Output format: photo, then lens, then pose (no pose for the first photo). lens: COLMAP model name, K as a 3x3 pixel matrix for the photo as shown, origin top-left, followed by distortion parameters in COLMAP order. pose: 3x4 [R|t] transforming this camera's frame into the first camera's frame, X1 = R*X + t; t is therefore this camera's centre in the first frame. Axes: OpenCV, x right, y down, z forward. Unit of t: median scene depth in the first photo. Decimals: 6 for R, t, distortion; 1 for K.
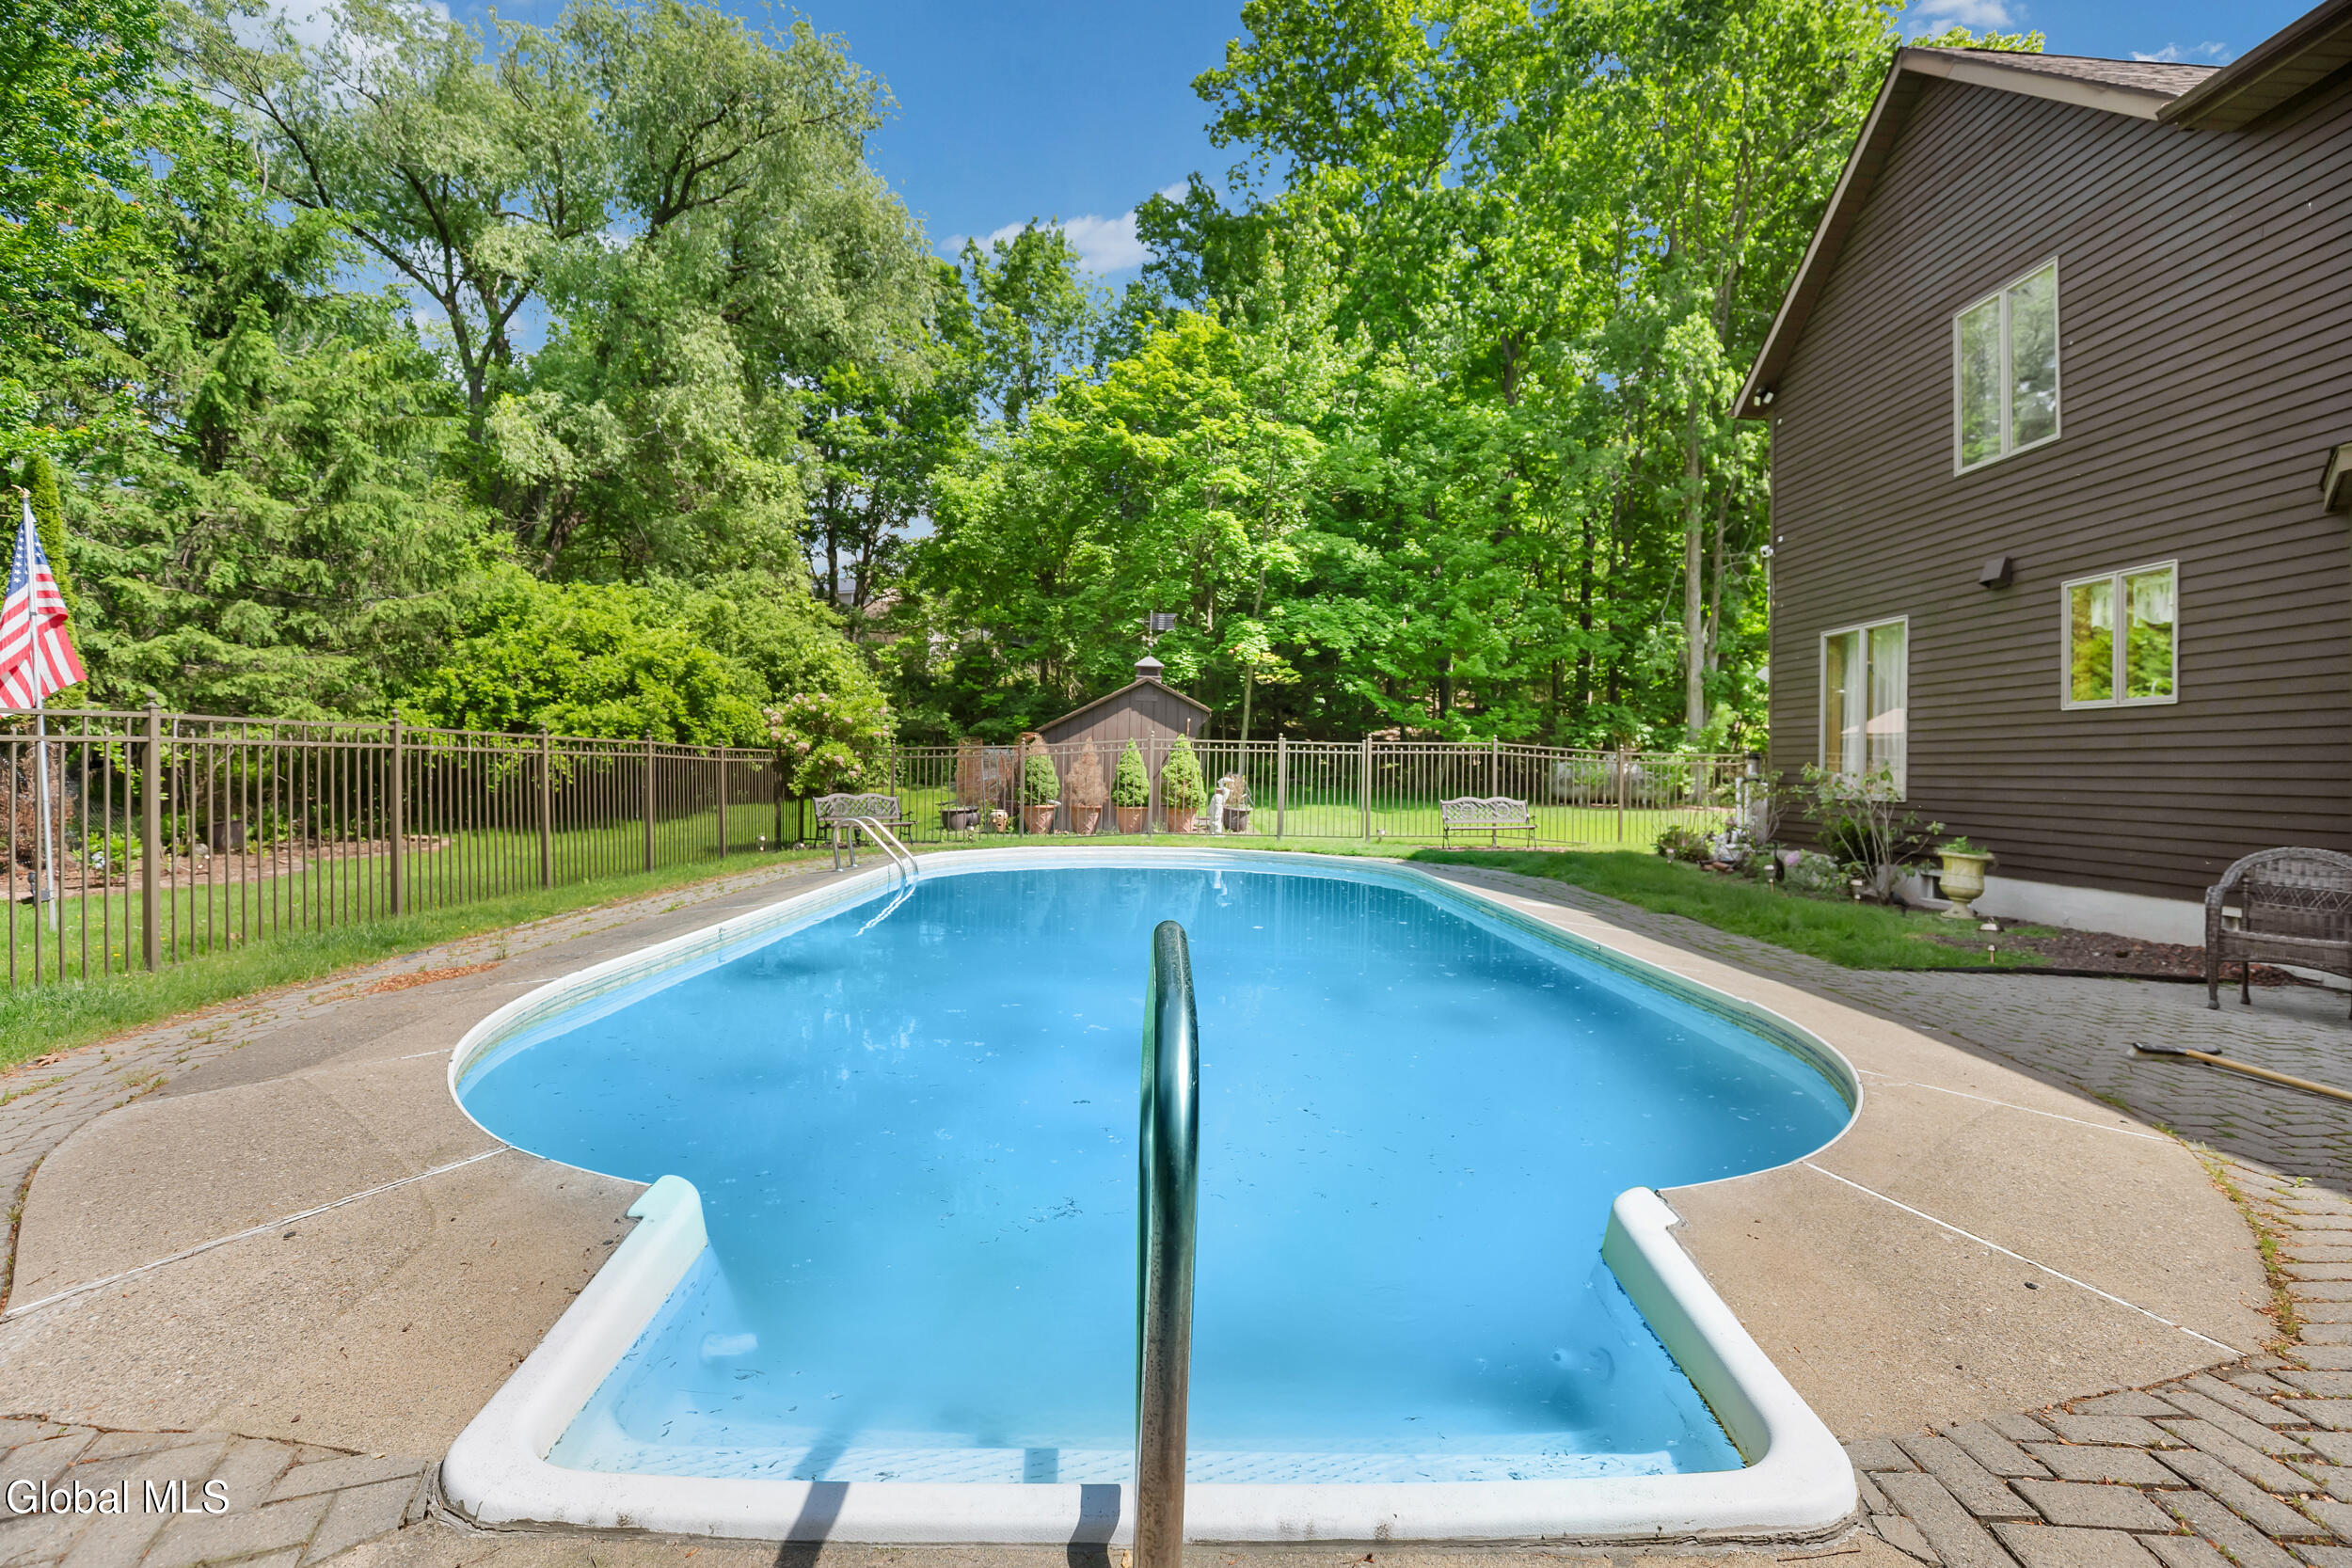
lens RADIAL K [[1176.3, 0, 1176.0], [0, 1176.3, 784.0], [0, 0, 1]] dist [-0.000240, -0.000084]
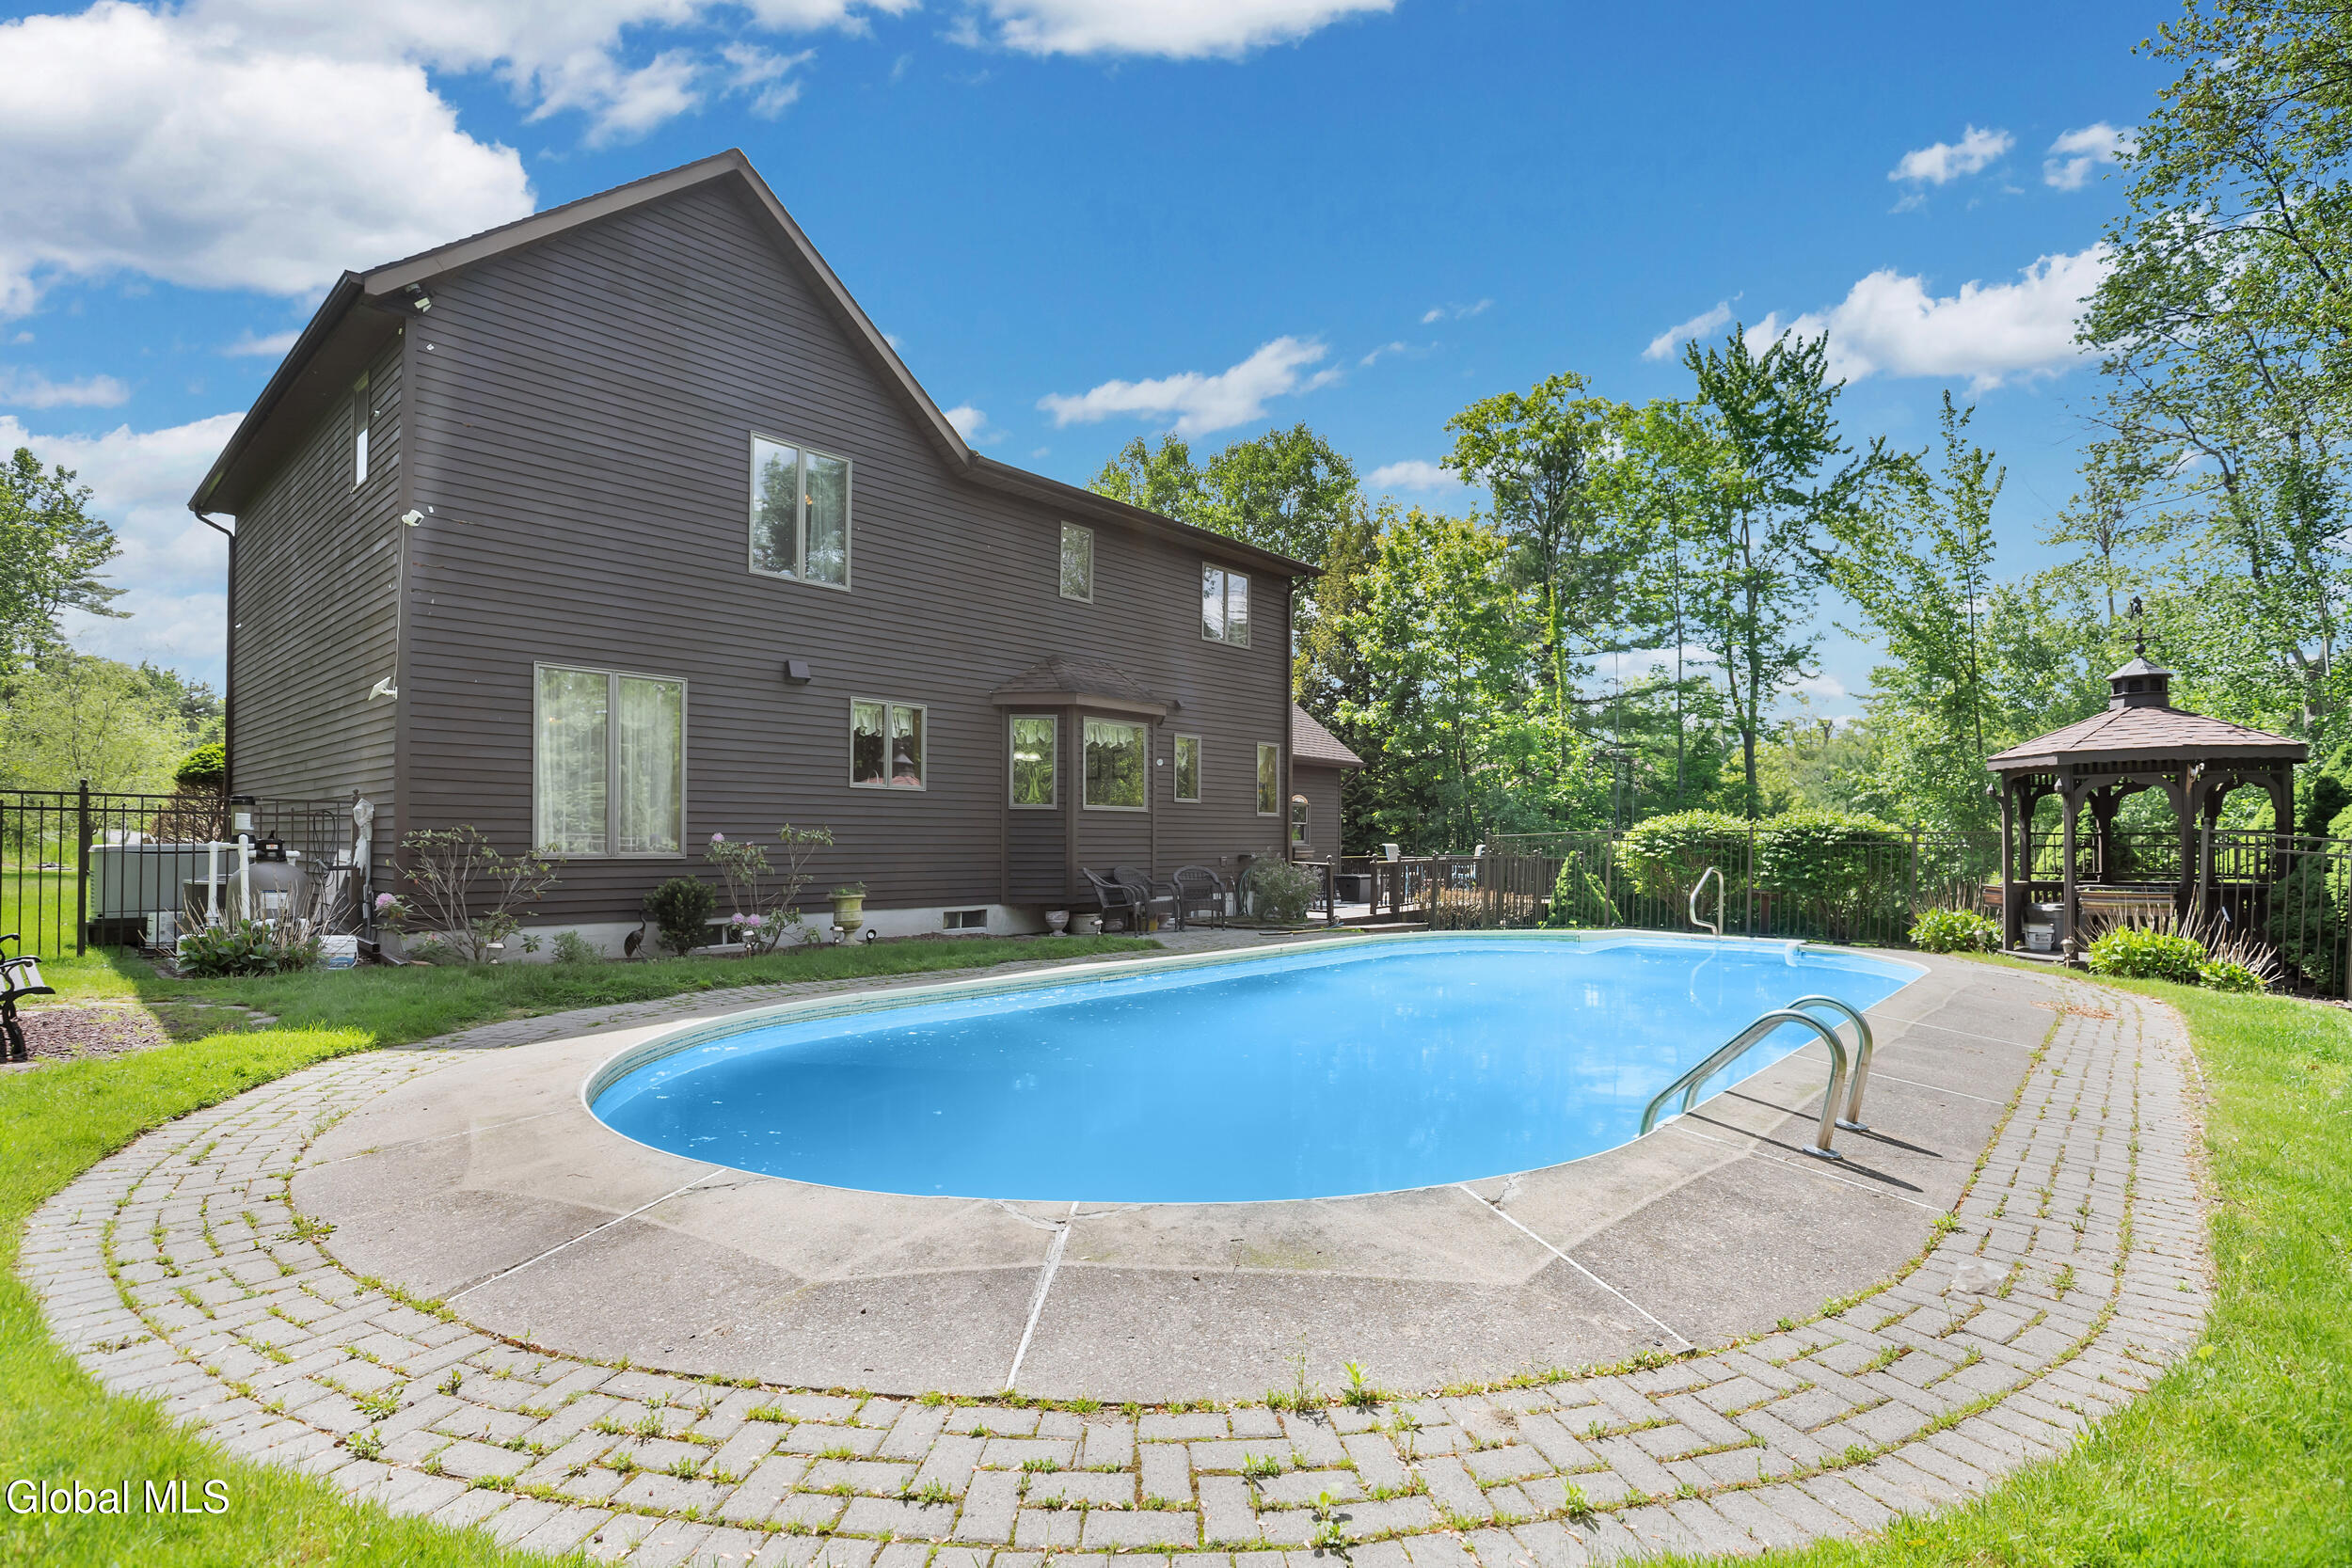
lens RADIAL K [[1118.2, 0, 1171.9], [0, 1118.2, 821.4], [0, 0, 1]] dist [-0.000093, 0.000081]
pose [[-0.768843, 0.001052, 0.639436, -0.358994], [-0.001444, 0.999993, -0.003382, -0.016364], [-0.639435, -0.003524, -0.768837, 1.615948]]
